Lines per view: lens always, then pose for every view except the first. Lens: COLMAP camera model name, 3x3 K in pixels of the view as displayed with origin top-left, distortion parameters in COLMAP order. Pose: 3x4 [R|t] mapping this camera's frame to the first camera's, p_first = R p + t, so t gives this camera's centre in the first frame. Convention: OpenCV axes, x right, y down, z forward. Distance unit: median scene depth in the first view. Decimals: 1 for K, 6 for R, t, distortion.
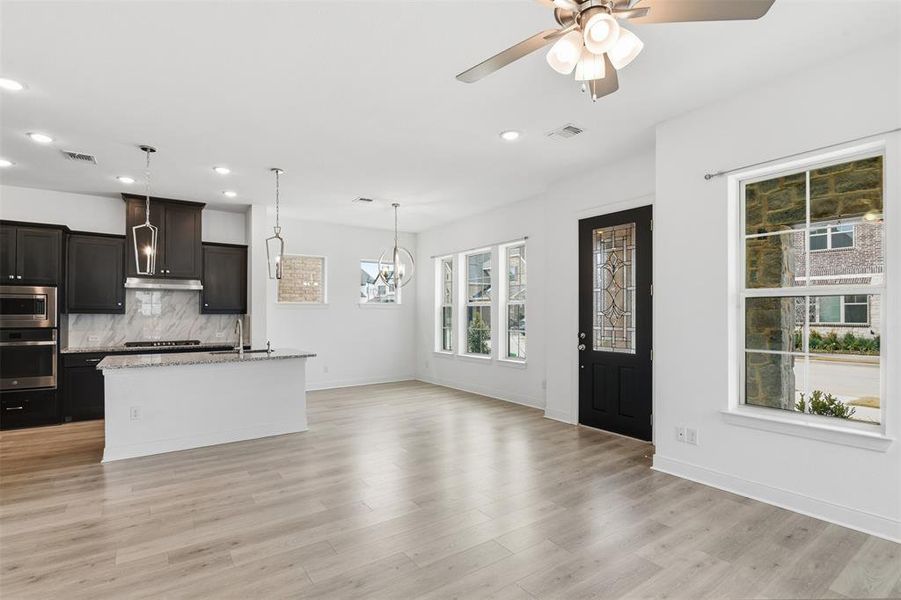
lens RADIAL K [[422.9, 0, 446.4], [0, 422.9, 308.6], [0, 0, 1]] dist [-0.010975, -0.000476]
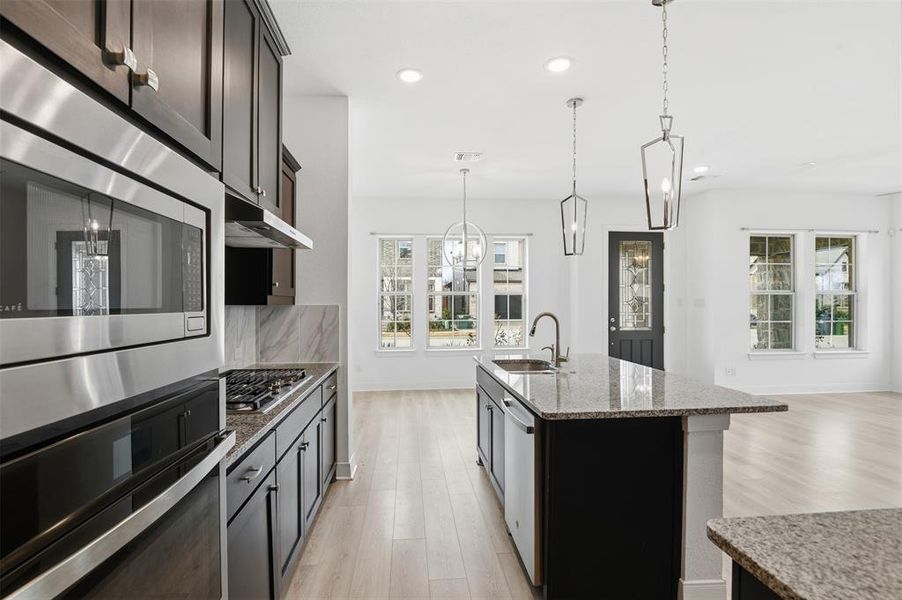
lens RADIAL K [[423.4, 0, 444.8], [0, 423.4, 302.1], [0, 0, 1]] dist [-0.010975, -0.000476]
pose [[0.500355, 0.001959, 0.865818, -1.080611], [-0.005724, 0.999983, 0.001045, 0.009723], [-0.865801, -0.005479, 0.500358, 0.794514]]
